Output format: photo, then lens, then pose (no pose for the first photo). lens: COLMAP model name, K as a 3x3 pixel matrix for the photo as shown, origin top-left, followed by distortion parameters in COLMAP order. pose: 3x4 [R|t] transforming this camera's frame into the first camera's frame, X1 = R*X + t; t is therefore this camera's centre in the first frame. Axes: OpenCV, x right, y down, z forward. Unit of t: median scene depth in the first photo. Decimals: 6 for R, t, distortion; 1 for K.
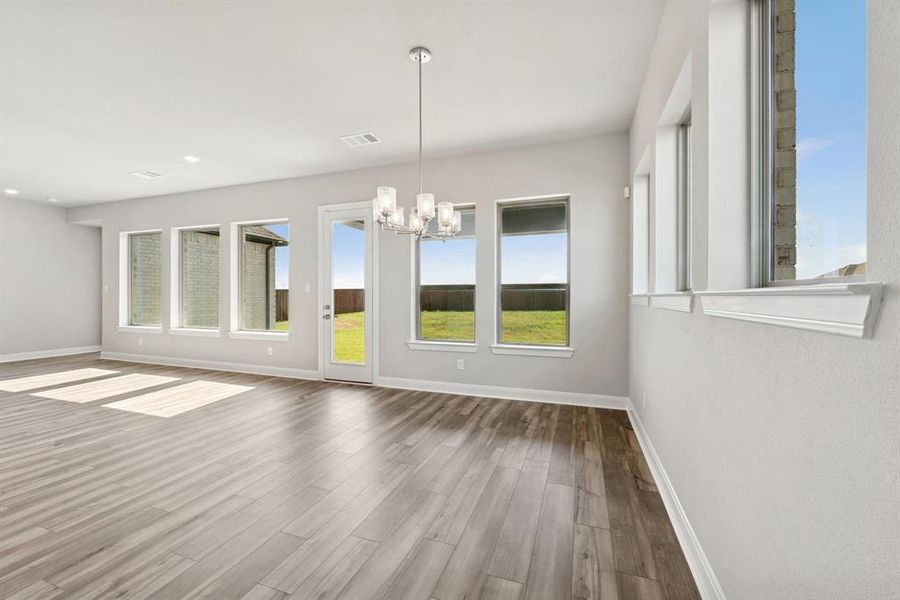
lens RADIAL K [[362.2, 0, 455.2], [0, 362.2, 295.7], [0, 0, 1]] dist [-0.002004, 0.000077]
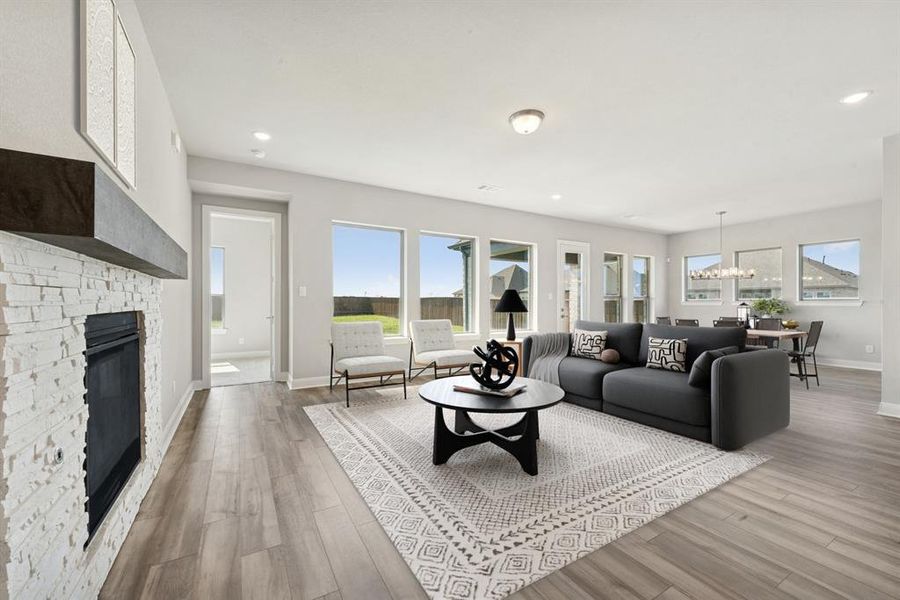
lens RADIAL K [[366.8, 0, 450.4], [0, 366.8, 303.3], [0, 0, 1]] dist [-0.000249, -0.000222]
pose [[0.645006, -0.001303, 0.764177, -2.991513], [0.002711, 0.999996, -0.000583, 0.010527], [-0.764173, 0.002448, 0.645007, 0.641539]]
